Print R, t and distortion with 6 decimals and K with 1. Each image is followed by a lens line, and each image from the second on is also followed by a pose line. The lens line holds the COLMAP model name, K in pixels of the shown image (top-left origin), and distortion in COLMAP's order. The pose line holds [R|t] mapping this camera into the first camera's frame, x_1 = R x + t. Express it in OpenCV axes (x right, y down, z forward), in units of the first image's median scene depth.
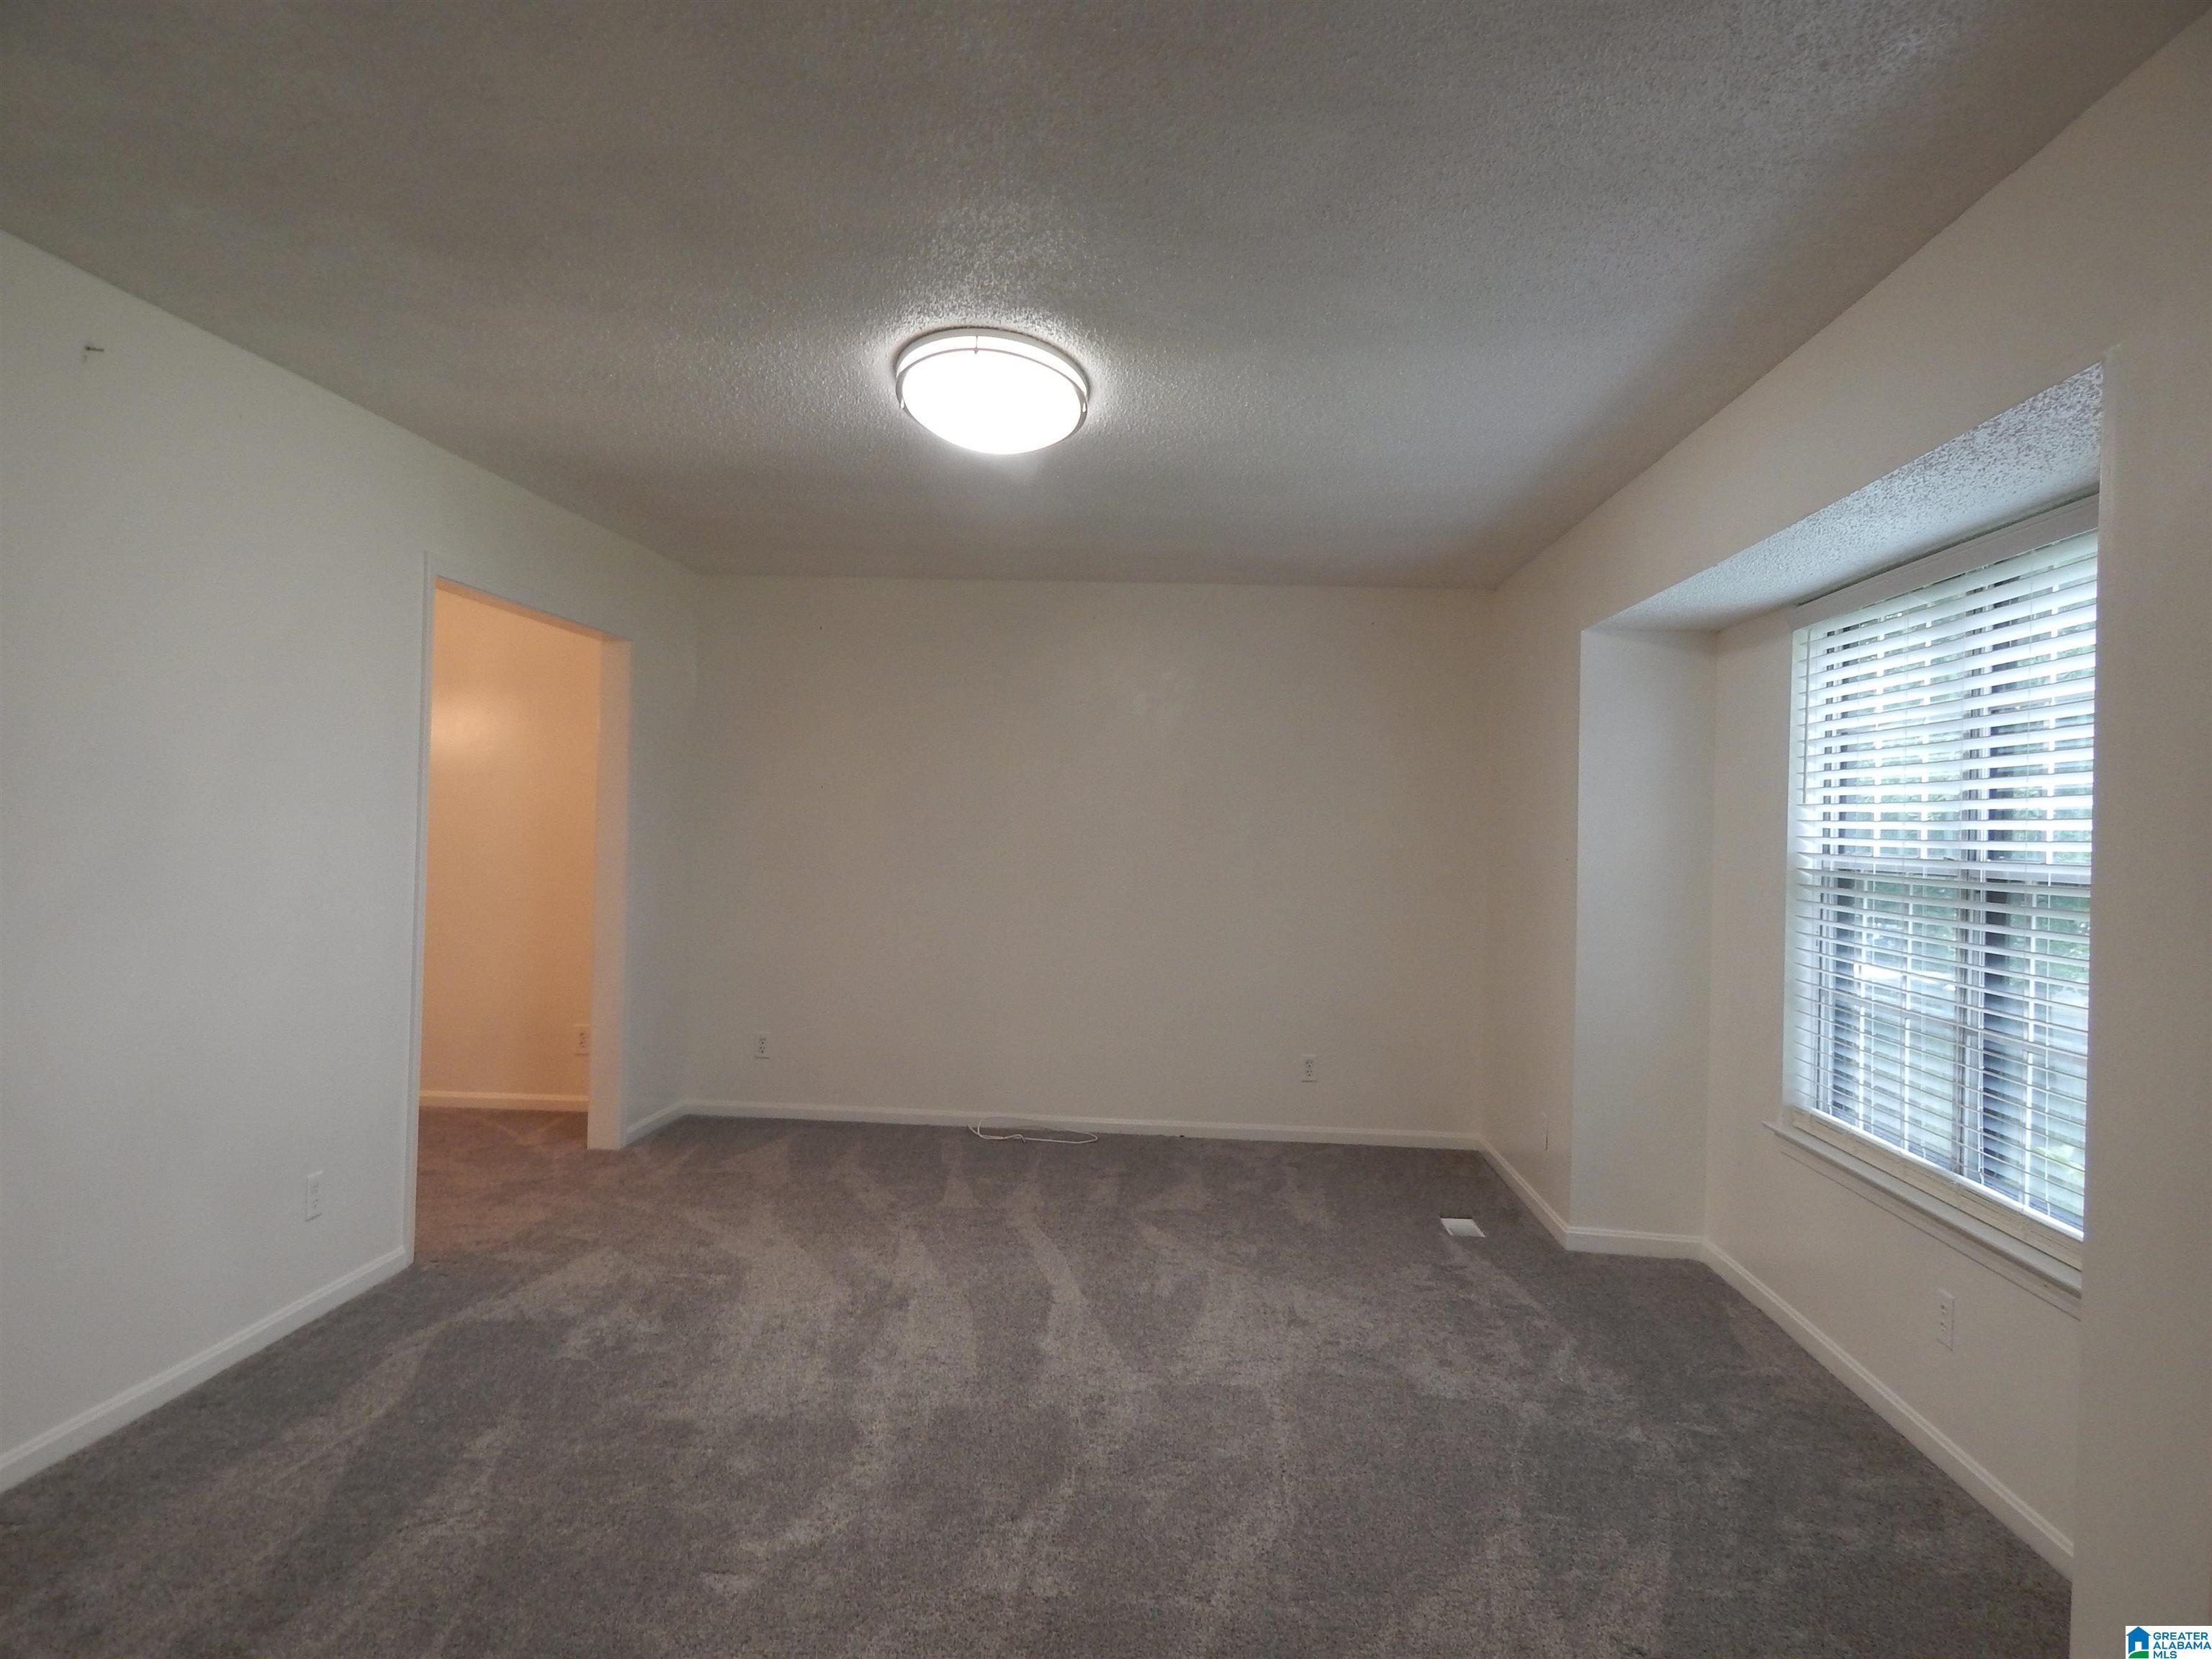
lens RADIAL K [[1473.3, 0, 1108.1], [0, 1473.3, 818.5], [0, 0, 1]] dist [0.018030, -0.015029]
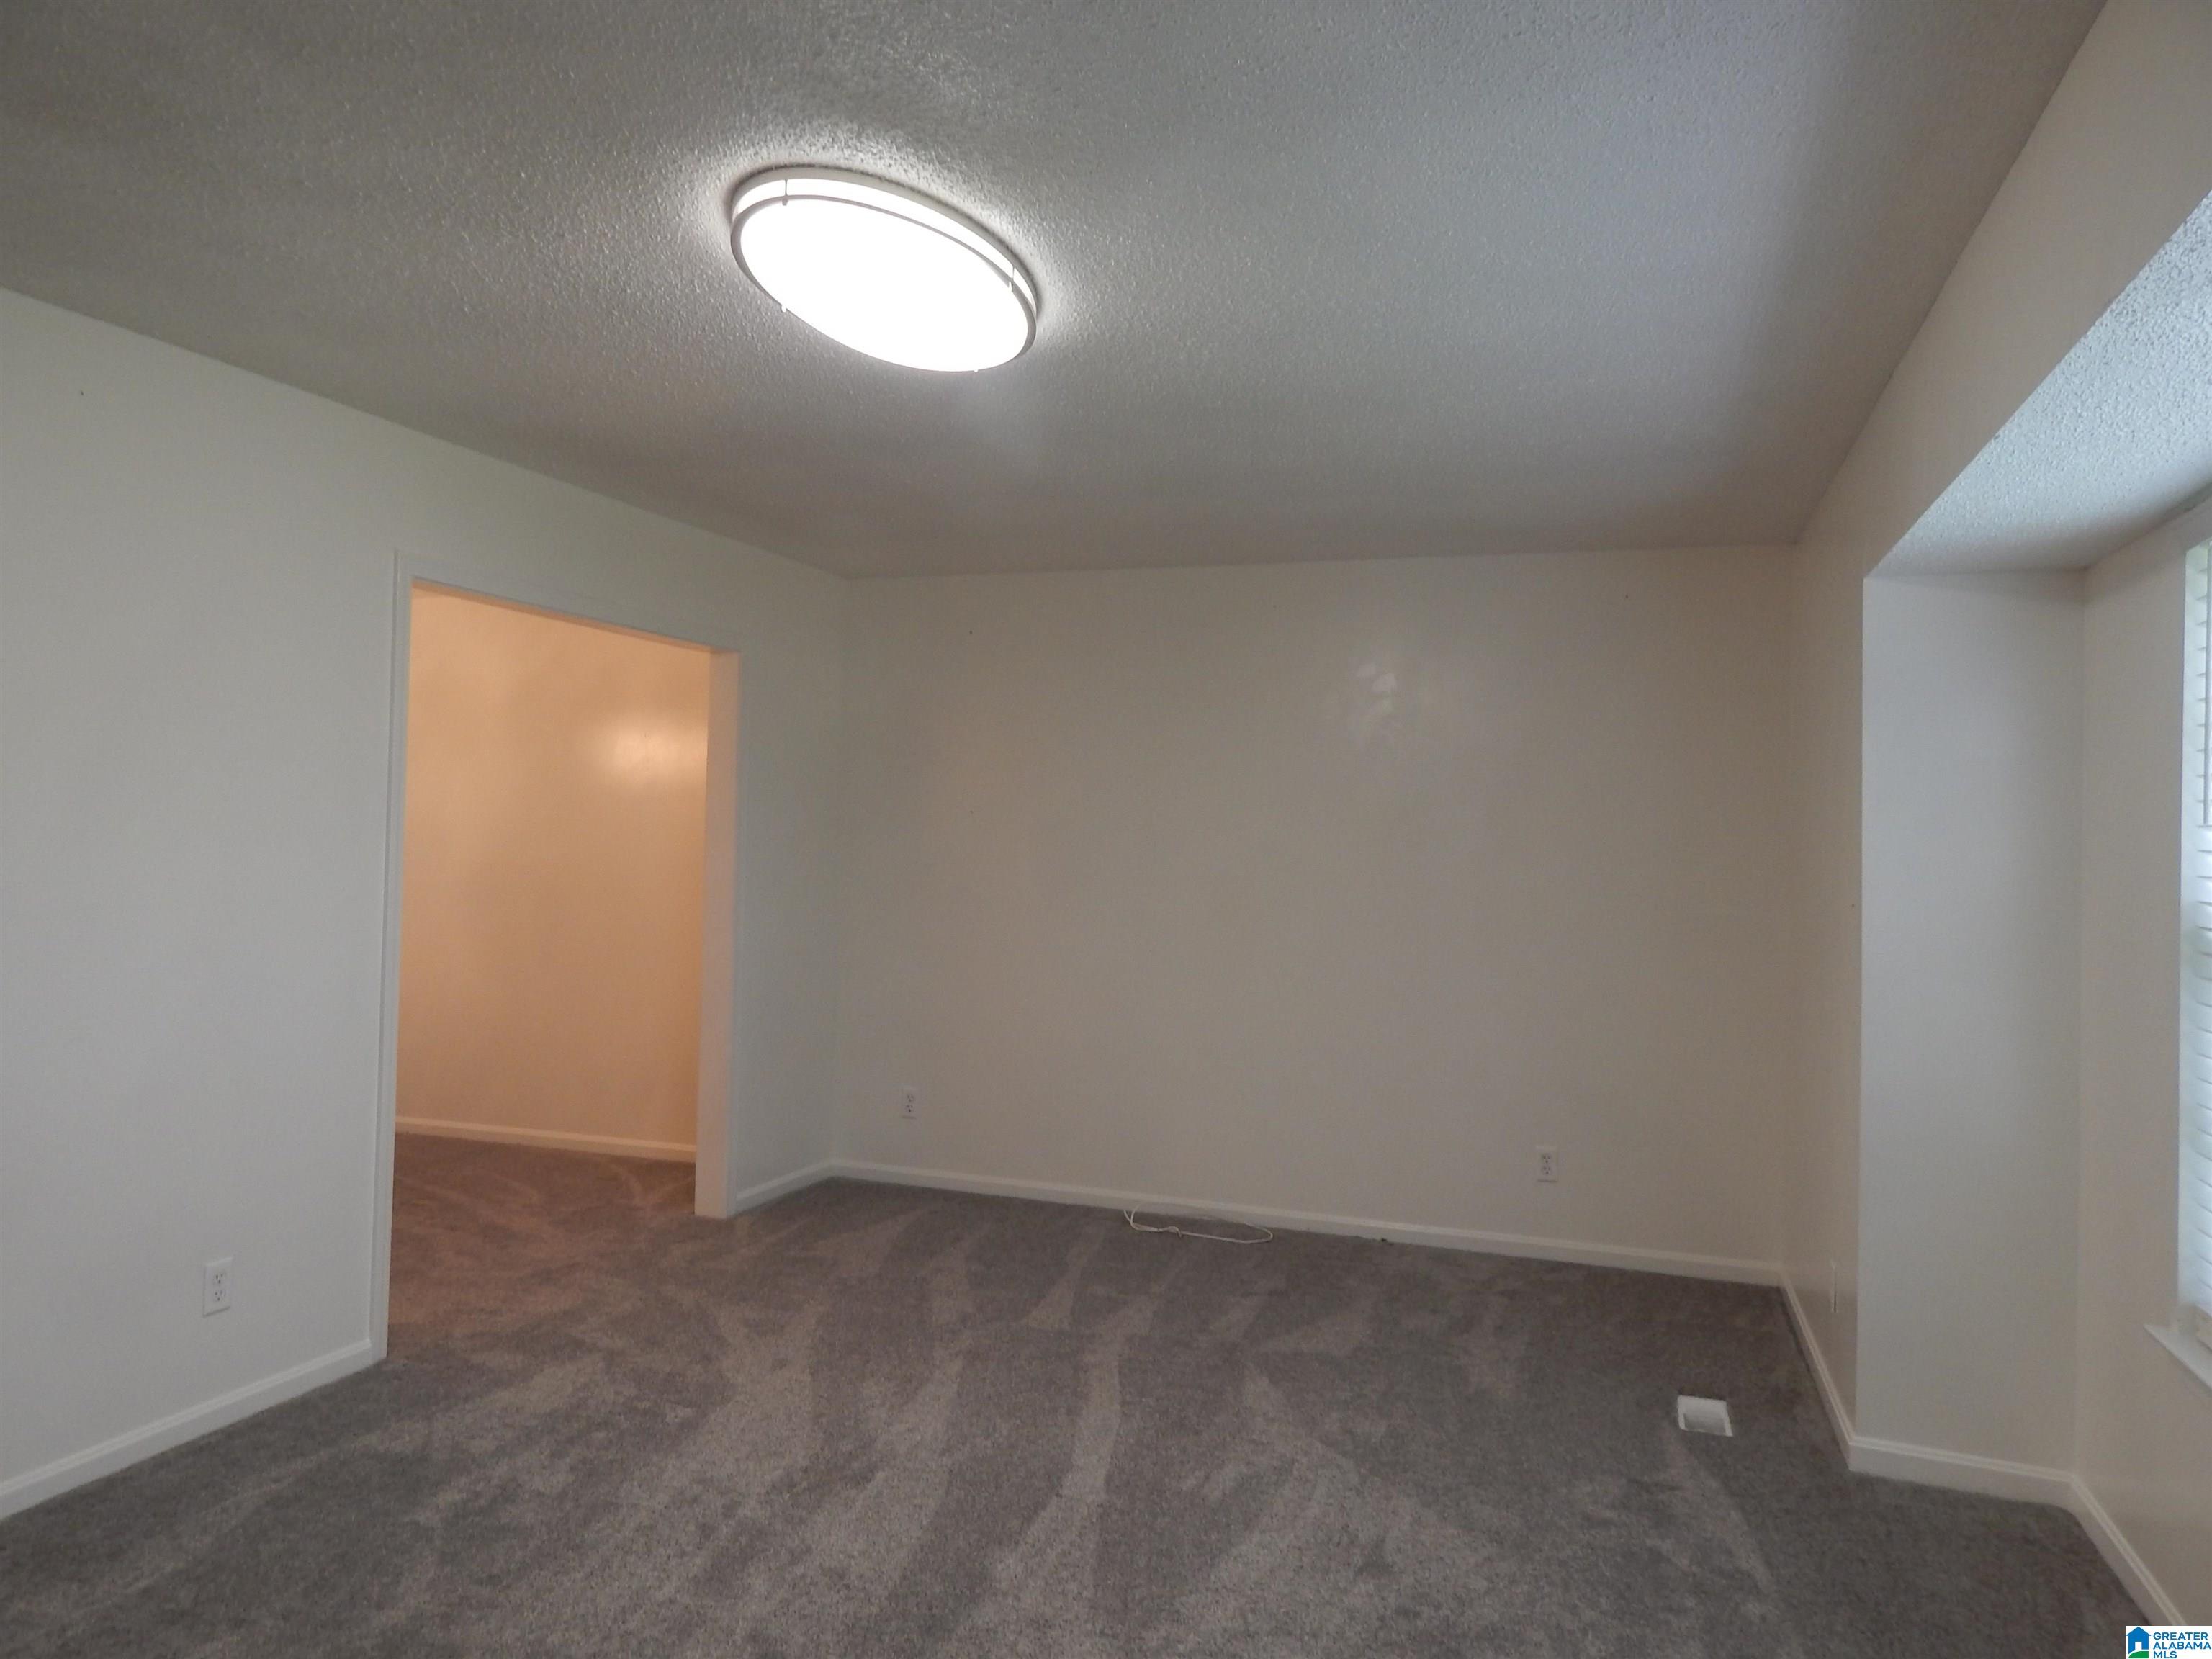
lens RADIAL K [[1473.3, 0, 1108.1], [0, 1473.3, 818.5], [0, 0, 1]] dist [0.018030, -0.015029]
pose [[0.964351, -0.007733, -0.264514, 0.182885], [0.003256, 0.999844, -0.017363, -0.003928], [0.264607, 0.015882, 0.964226, 0.263389]]
